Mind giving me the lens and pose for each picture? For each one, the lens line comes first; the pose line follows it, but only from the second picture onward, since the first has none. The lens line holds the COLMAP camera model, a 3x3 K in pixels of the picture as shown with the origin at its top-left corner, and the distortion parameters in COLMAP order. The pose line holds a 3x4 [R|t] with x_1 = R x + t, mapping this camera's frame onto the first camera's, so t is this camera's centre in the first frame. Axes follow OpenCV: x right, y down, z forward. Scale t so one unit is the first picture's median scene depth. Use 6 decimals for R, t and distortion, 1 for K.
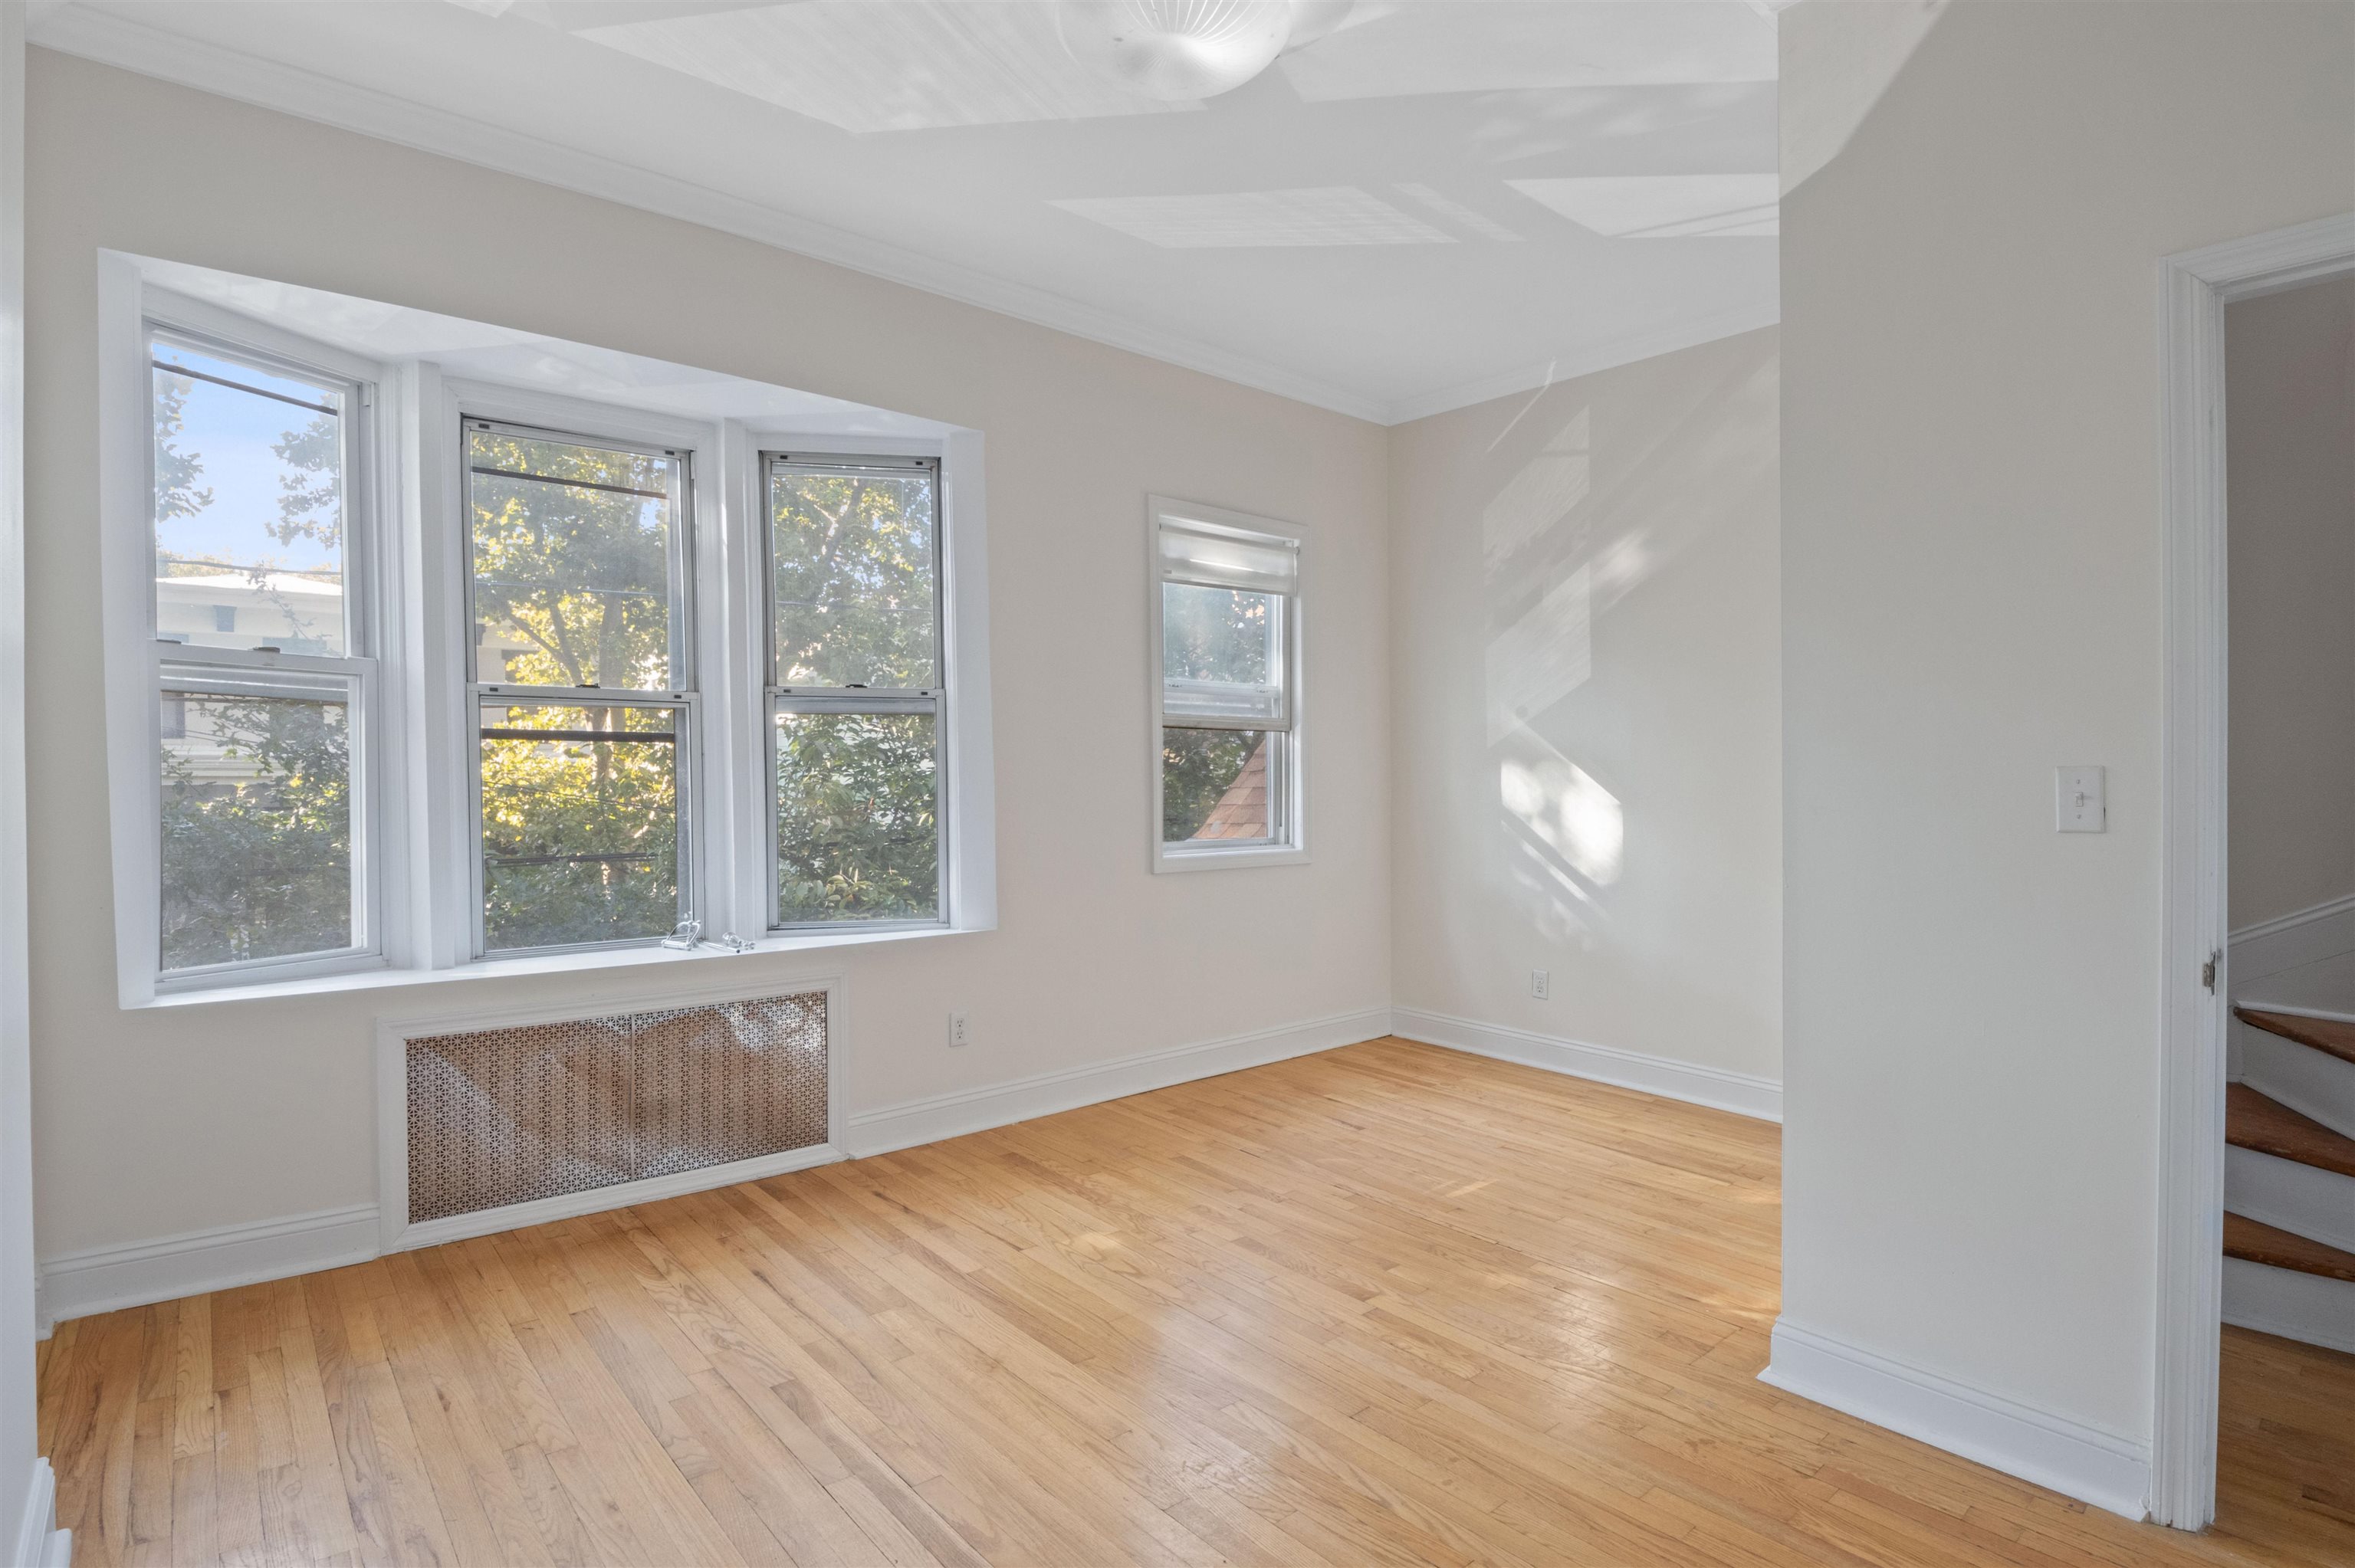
lens RADIAL K [[1134.7, 0, 1168.5], [0, 1134.7, 786.2], [0, 0, 1]] dist [0.001226, -0.015055]
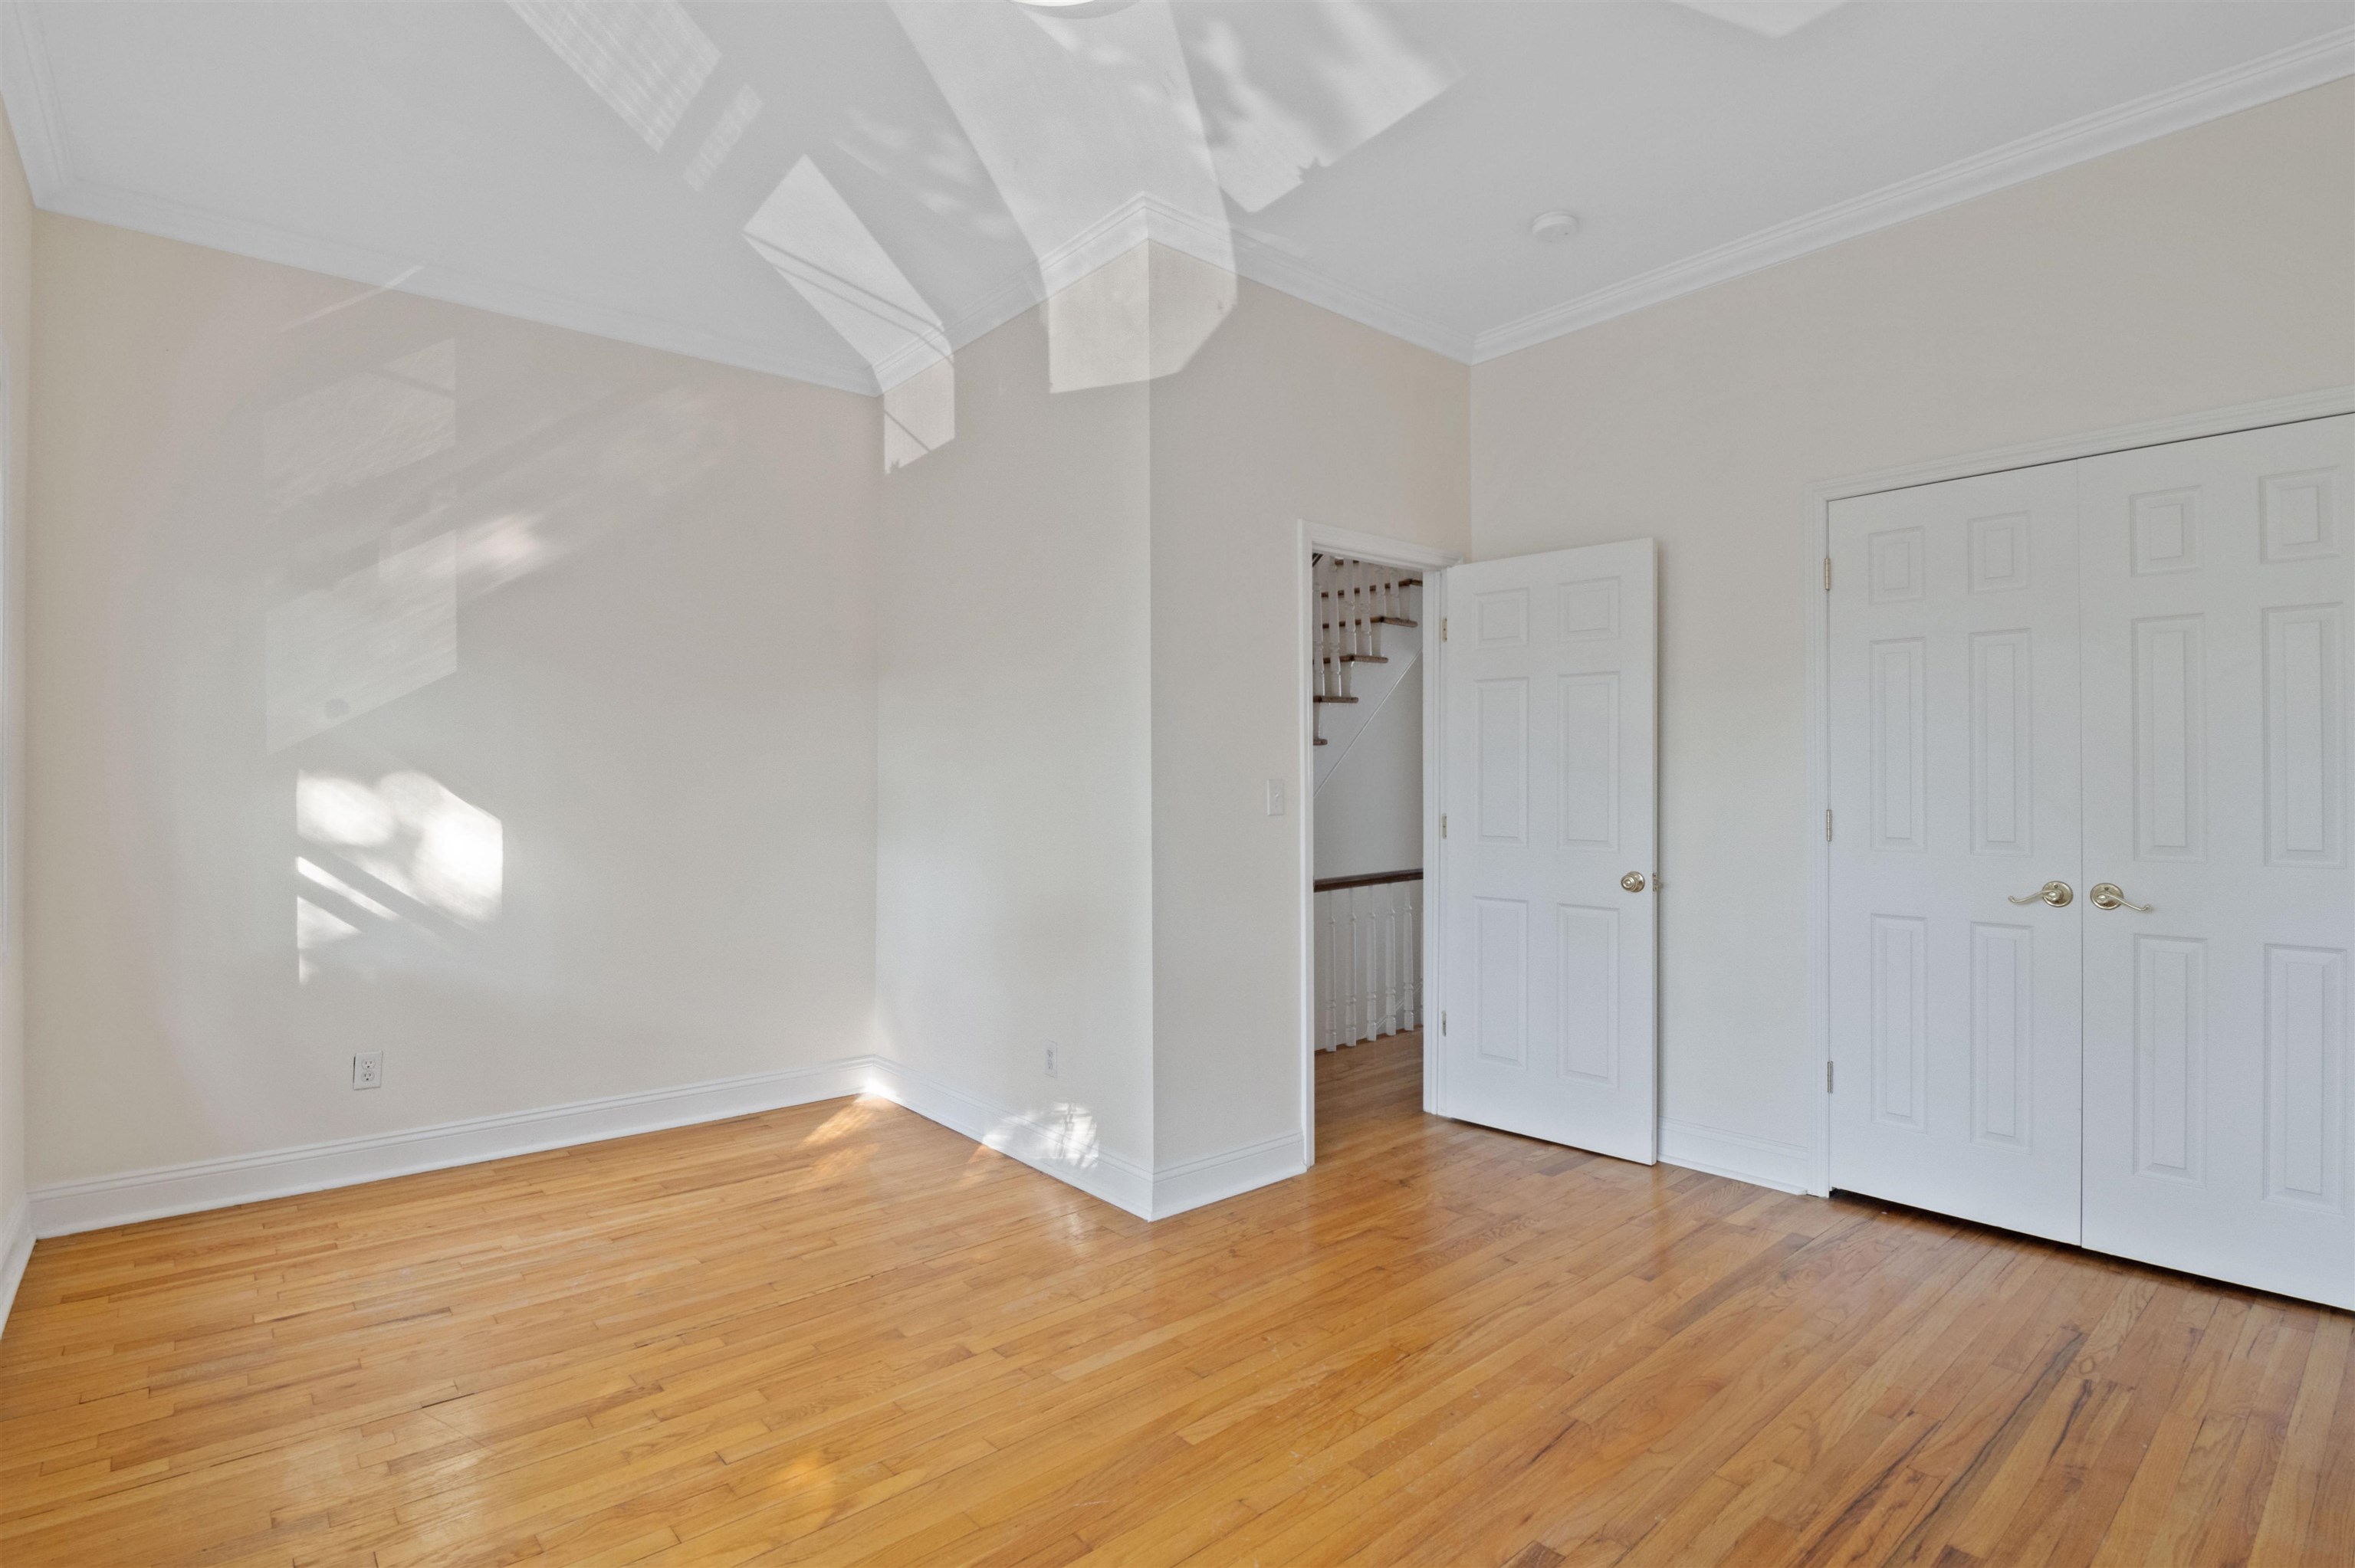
lens RADIAL K [[1134.7, 0, 1155.8], [0, 1134.7, 807.0], [0, 0, 1]] dist [0.001226, -0.015055]
pose [[0.001062, -0.014438, 0.999895, -0.587429], [0.010257, 0.999843, 0.014427, -0.009627], [-0.999947, 0.010241, 0.001210, 0.651534]]
